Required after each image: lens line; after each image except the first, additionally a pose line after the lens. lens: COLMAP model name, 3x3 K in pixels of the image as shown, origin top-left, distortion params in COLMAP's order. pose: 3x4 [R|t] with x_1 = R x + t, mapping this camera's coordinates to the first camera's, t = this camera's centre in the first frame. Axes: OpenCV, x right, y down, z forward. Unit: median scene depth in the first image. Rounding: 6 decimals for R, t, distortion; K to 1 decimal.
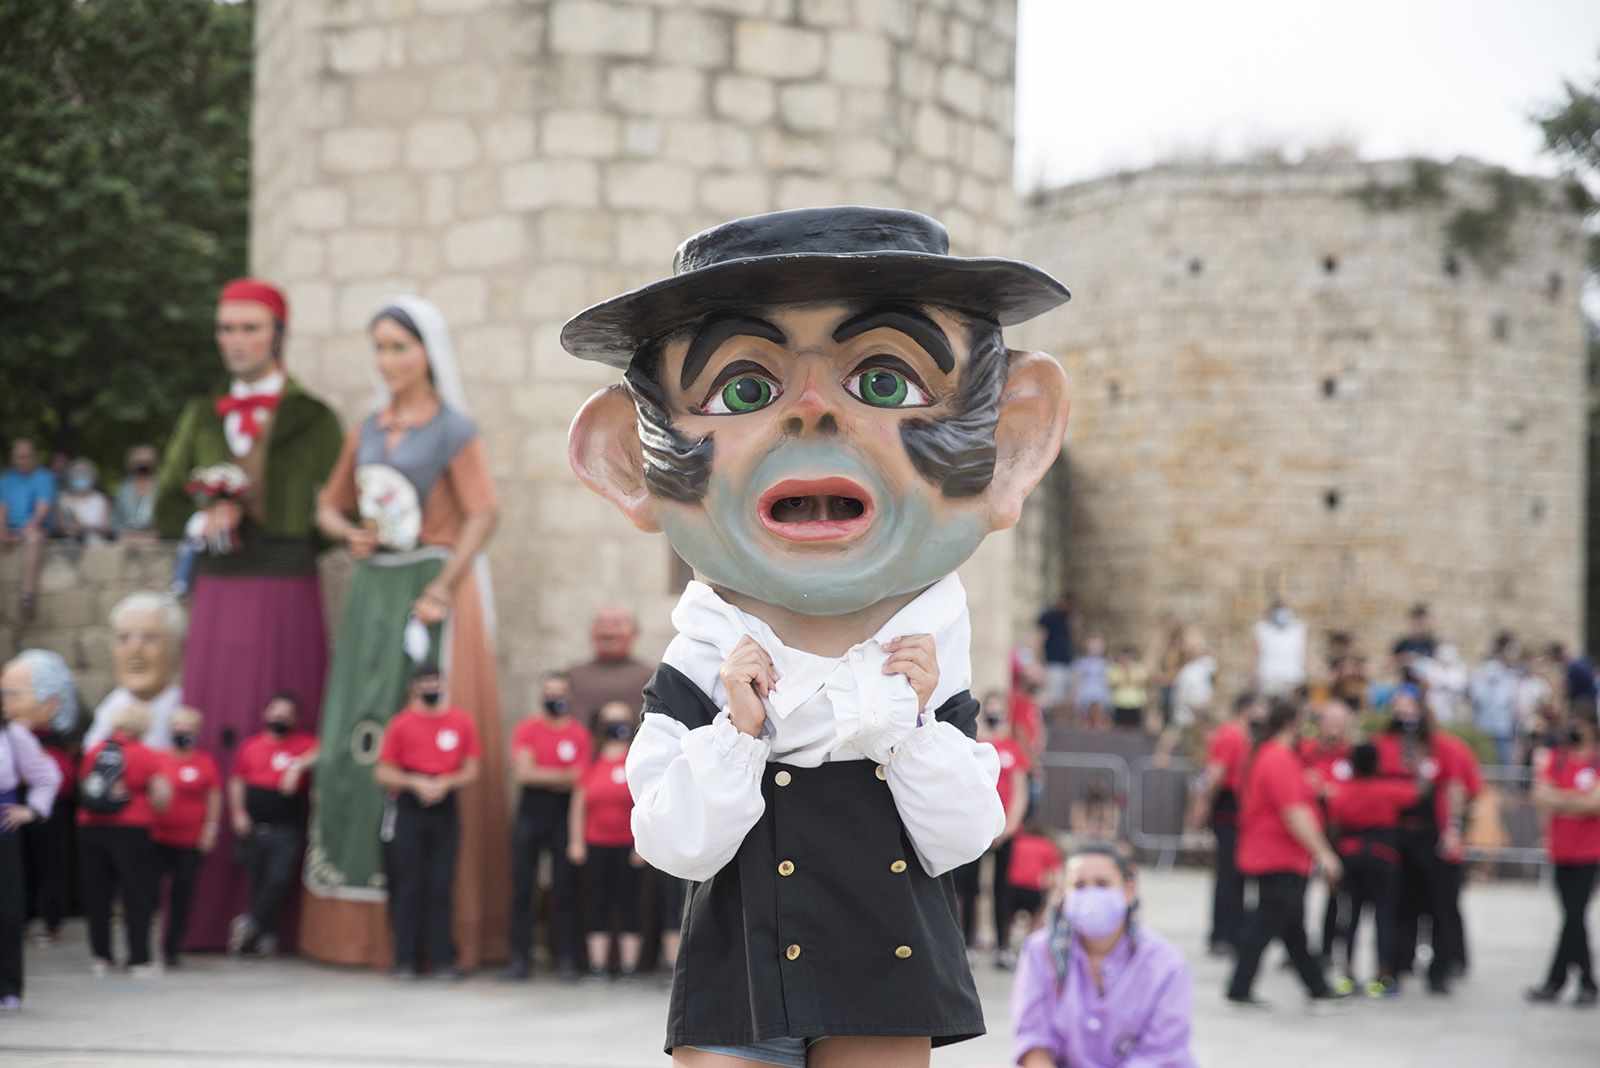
lens RADIAL K [[2978.4, 0, 800.0], [0, 2978.4, 534.0], [0, 0, 1]] dist [0.202177, 0.228765]
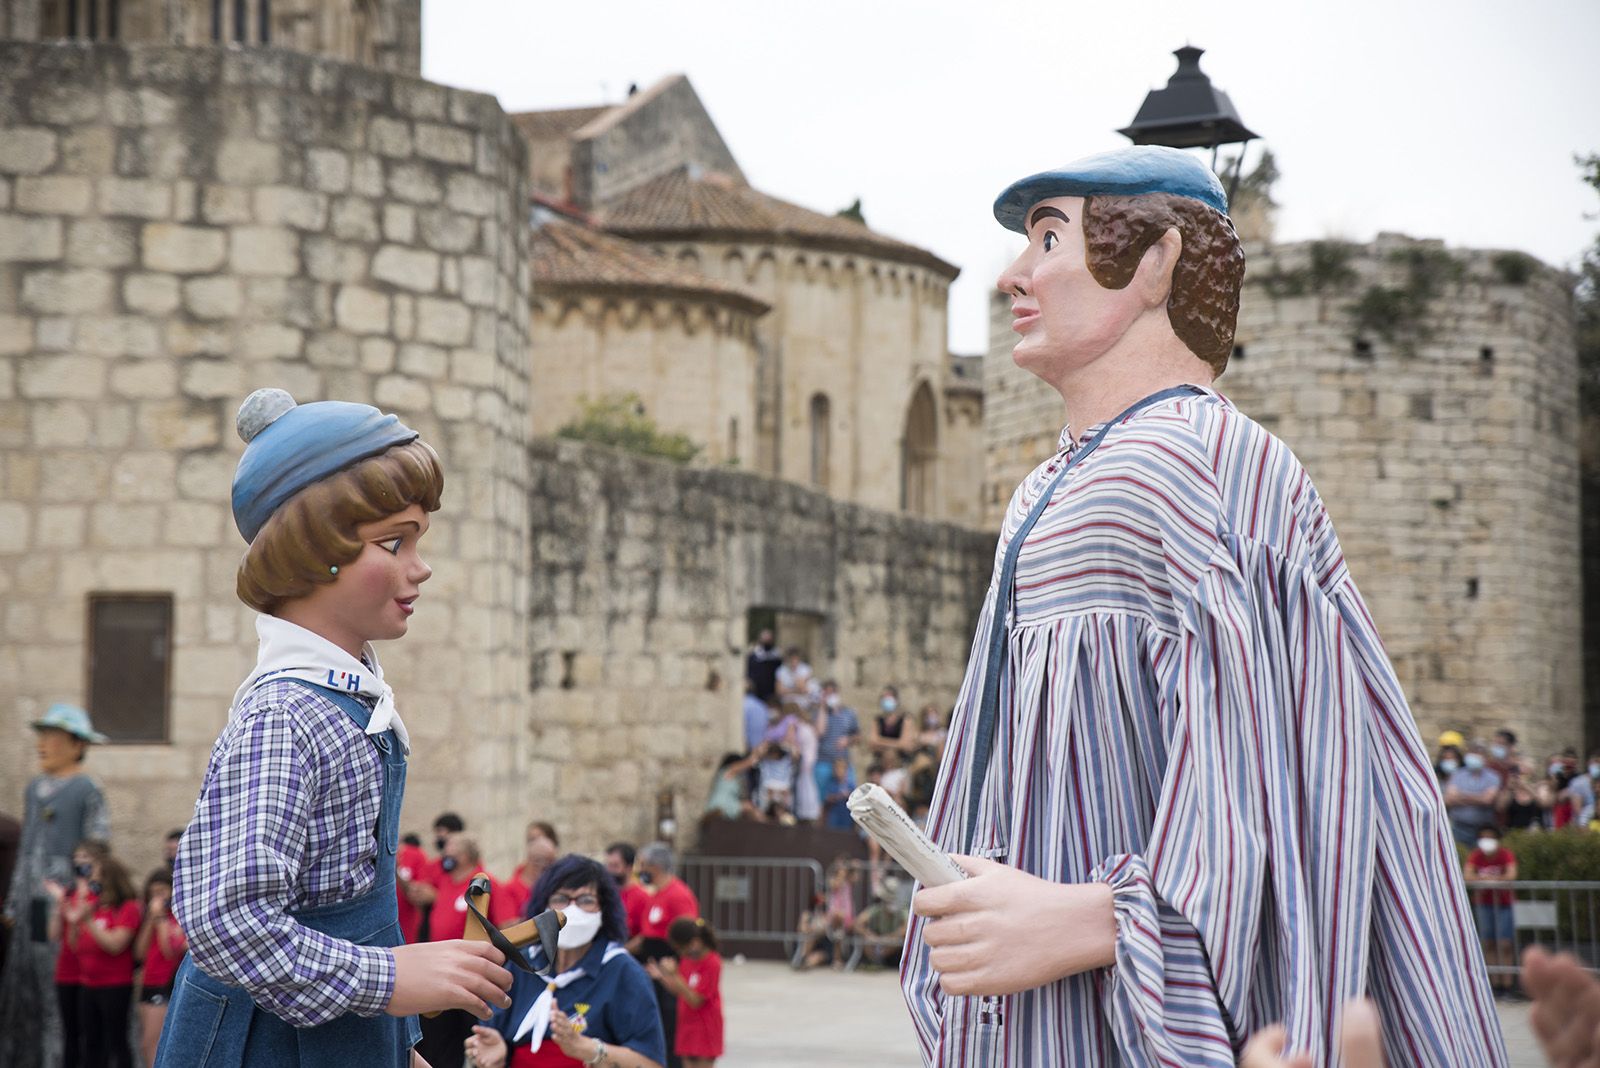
lens RADIAL K [[3016.8, 0, 789.7], [0, 3016.8, 538.0], [0, 0, 1]] dist [0.232357, 0.060772]
pose [[0.975683, -0.036218, -0.216173, 0.434373], [0.033527, 0.999308, -0.016104, -0.027437], [0.216607, 0.008465, 0.976222, -0.050532]]
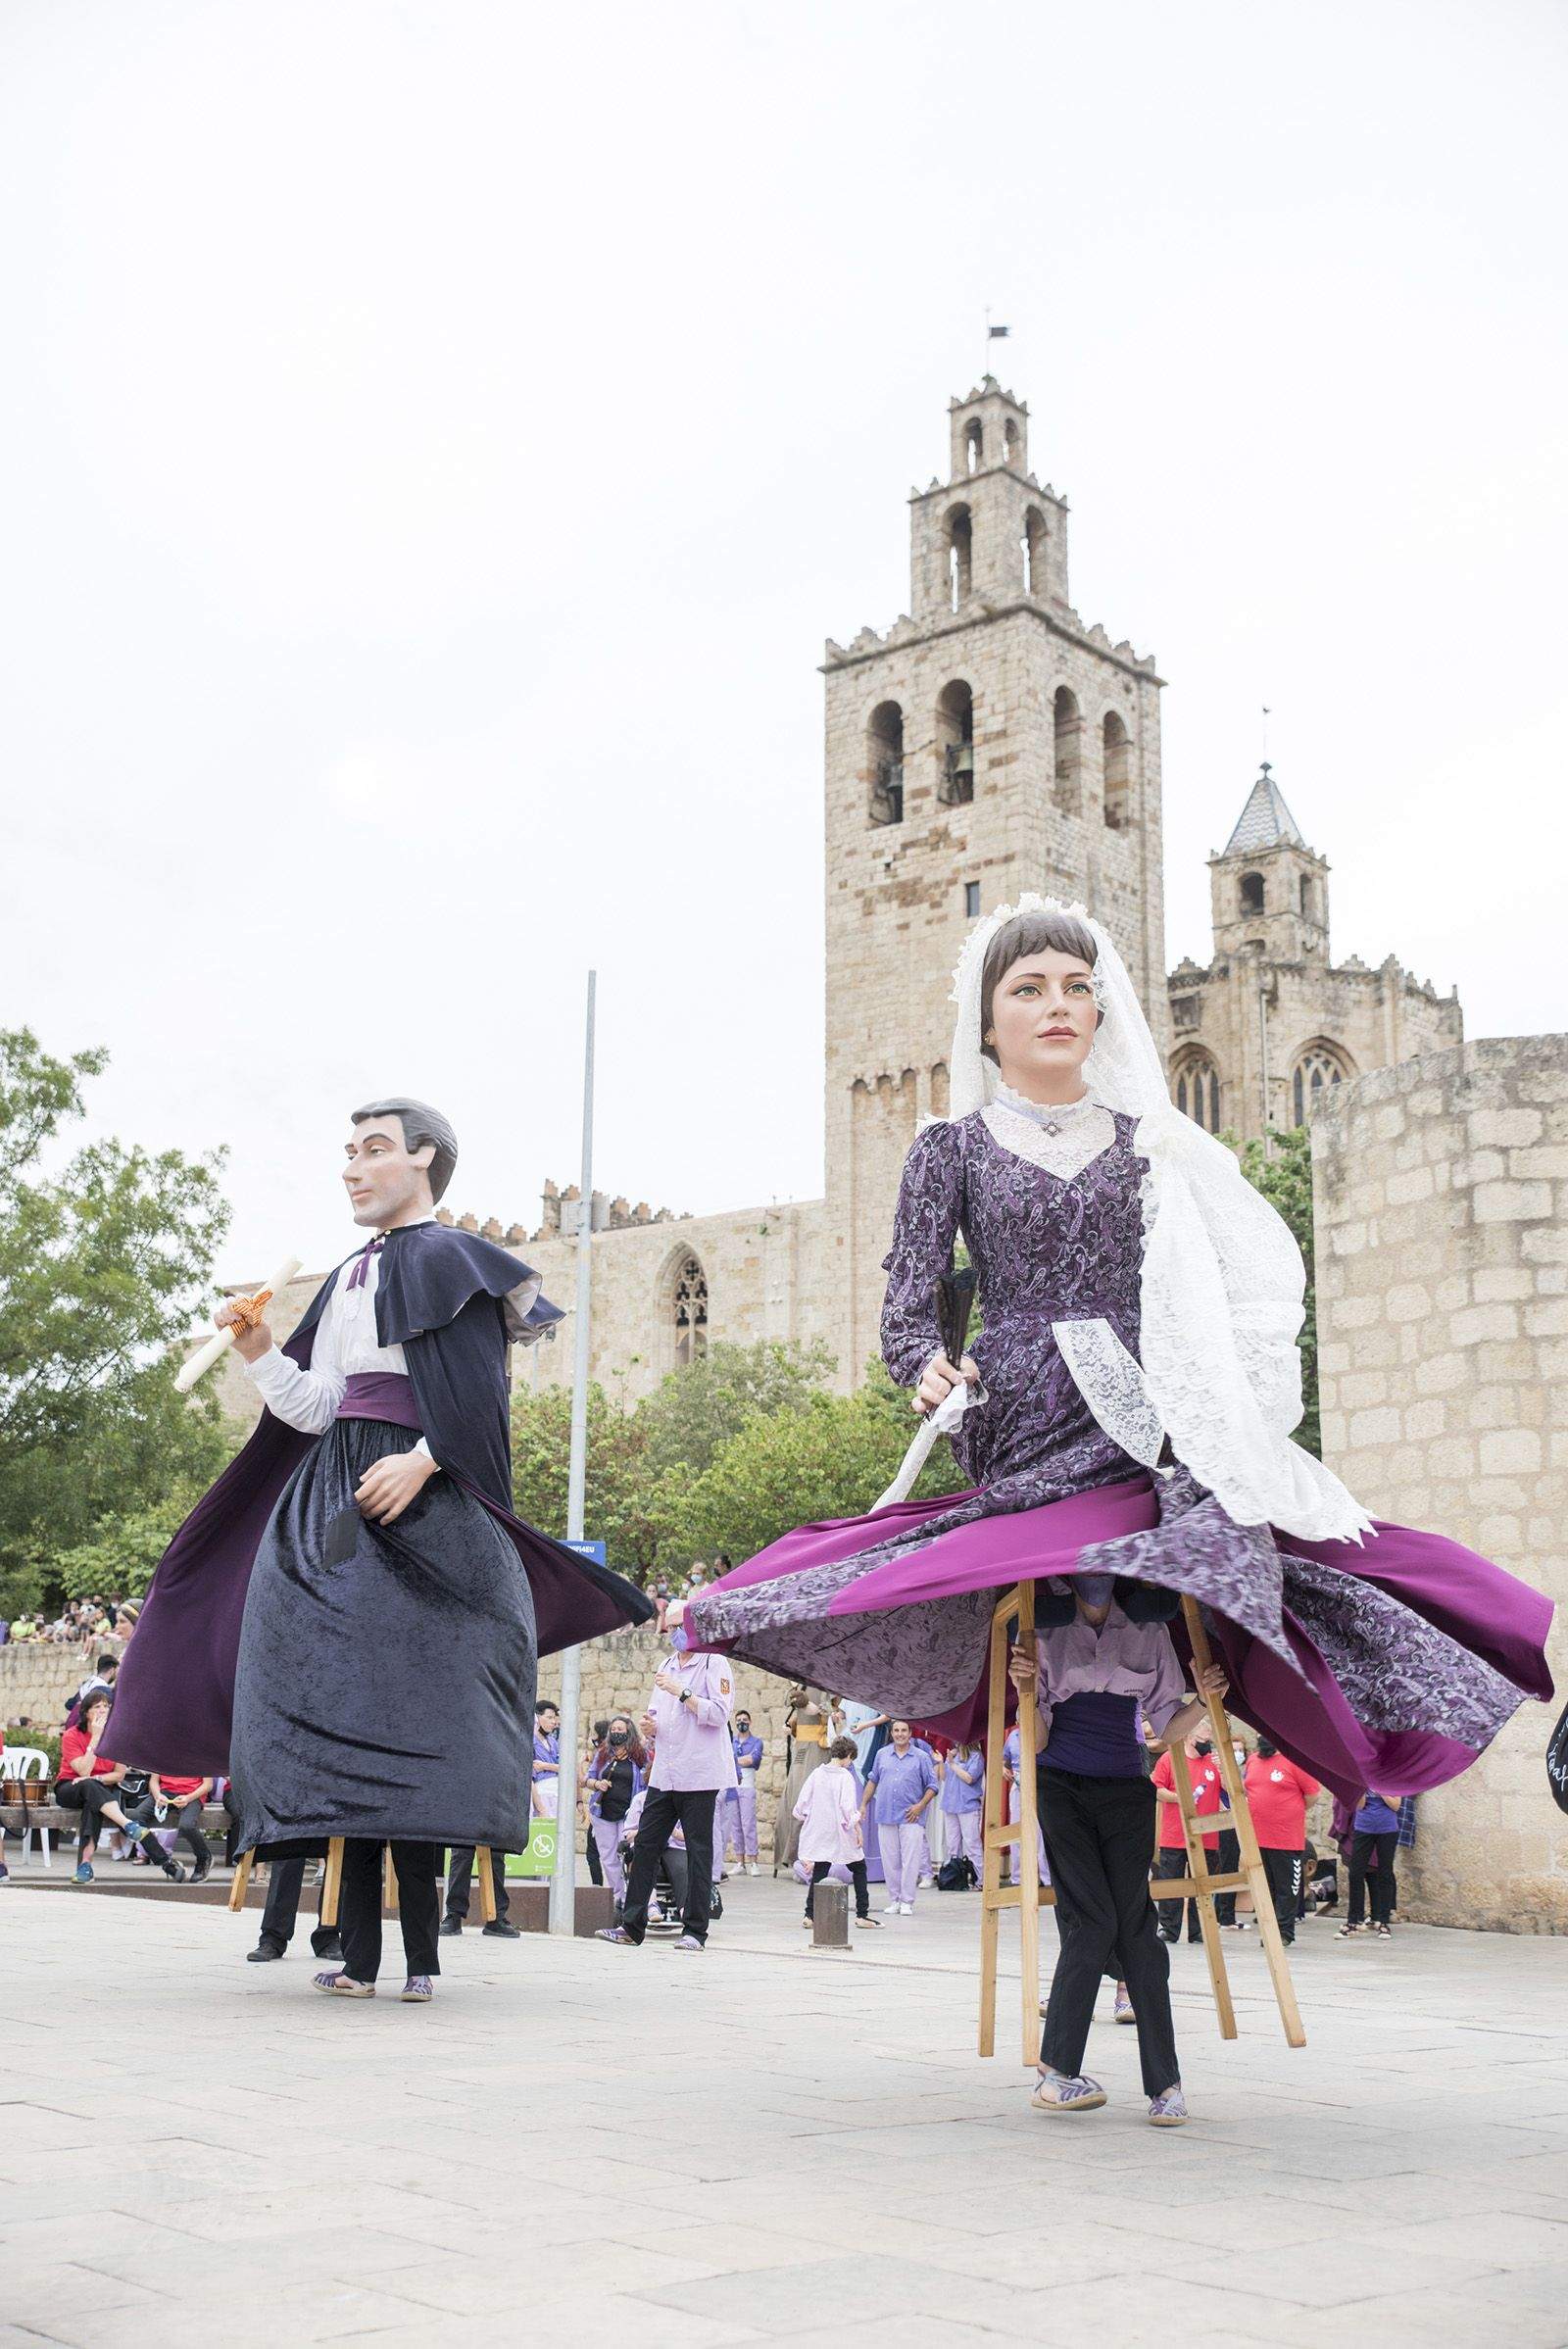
lens RADIAL K [[2531.3, 0, 790.9], [0, 2531.3, 1170.1], [0, 0, 1]] dist [0.004675, 0.014474]
pose [[0.847458, -0.130869, -0.514479, 0.223488], [0.043052, 0.982888, -0.179103, 0.001086], [0.529114, 0.129633, 0.838590, -0.084337]]
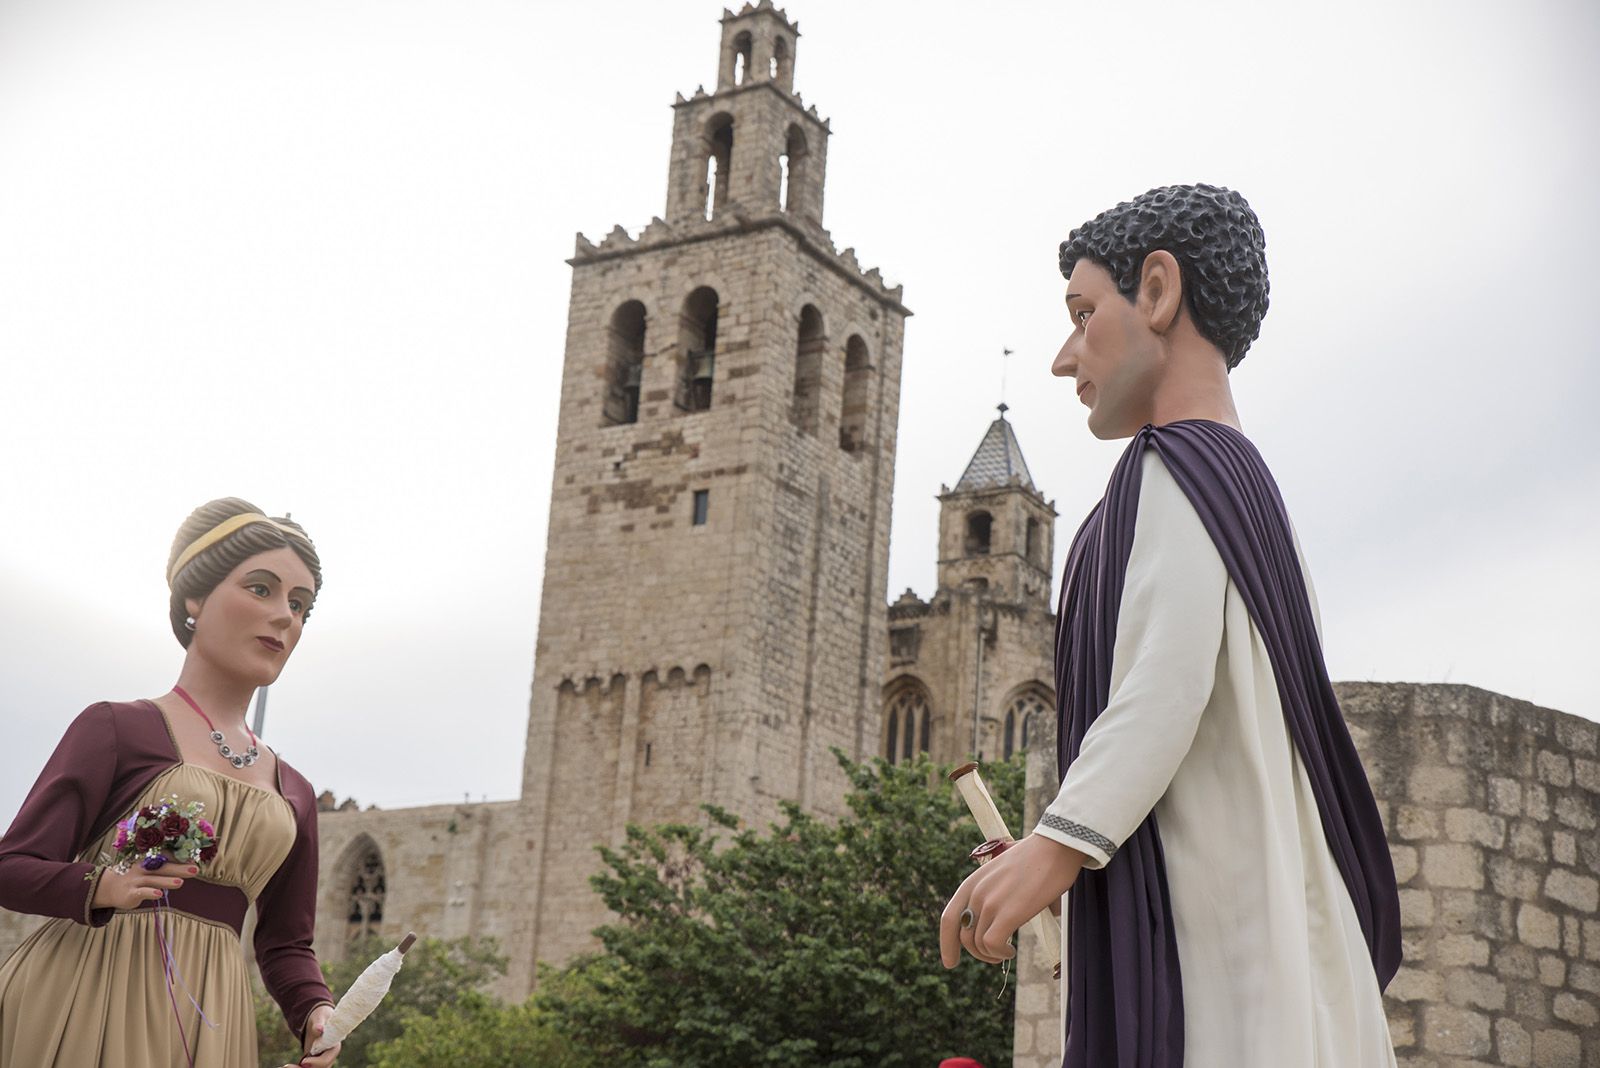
lens RADIAL K [[2568.2, 0, 777.2], [0, 2568.2, 536.2], [0, 0, 1]] dist [0.131993, 0.231156]
pose [[0.907459, -0.093150, -0.409684, 0.206911], [-0.024323, 0.961829, -0.272568, 0.004432], [0.419436, 0.257309, 0.870555, -0.051606]]
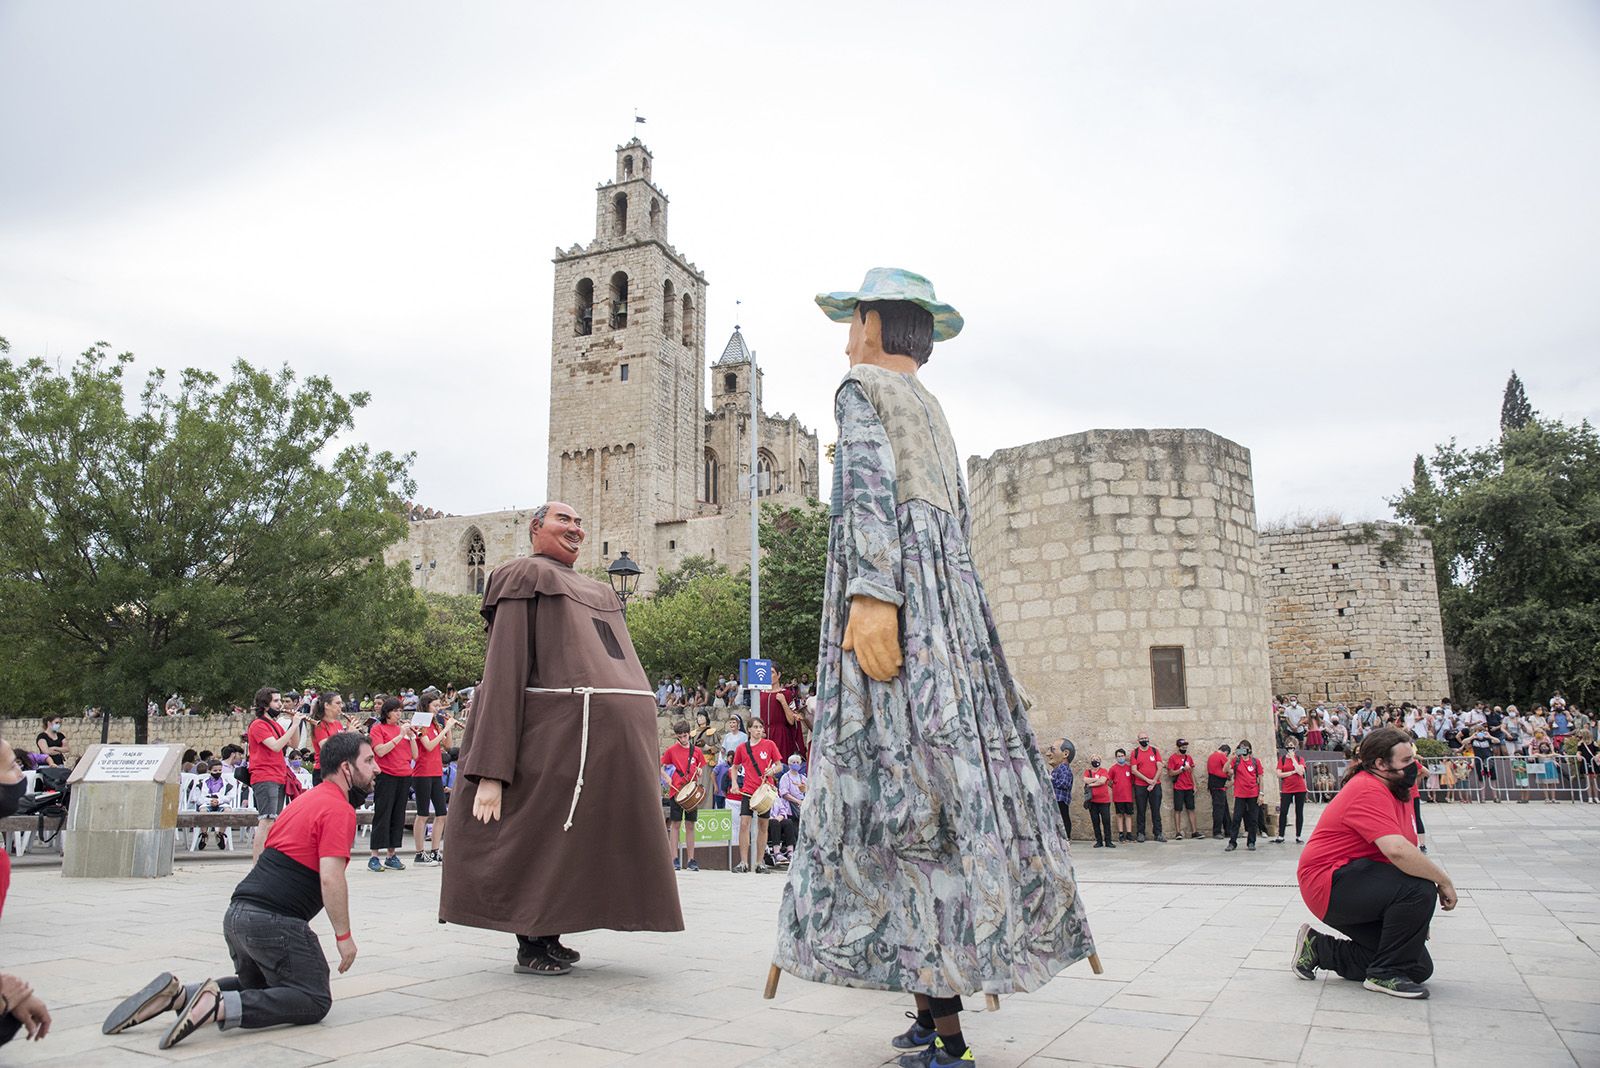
lens RADIAL K [[1107.1, 0, 797.1], [0, 1107.1, 529.4], [0, 0, 1]] dist [-0.129188, 0.100043]
pose [[0.970404, -0.082807, -0.226846, -0.114372], [0.049904, 0.987859, -0.147122, -0.009835], [0.236274, 0.131447, 0.962754, -0.050120]]
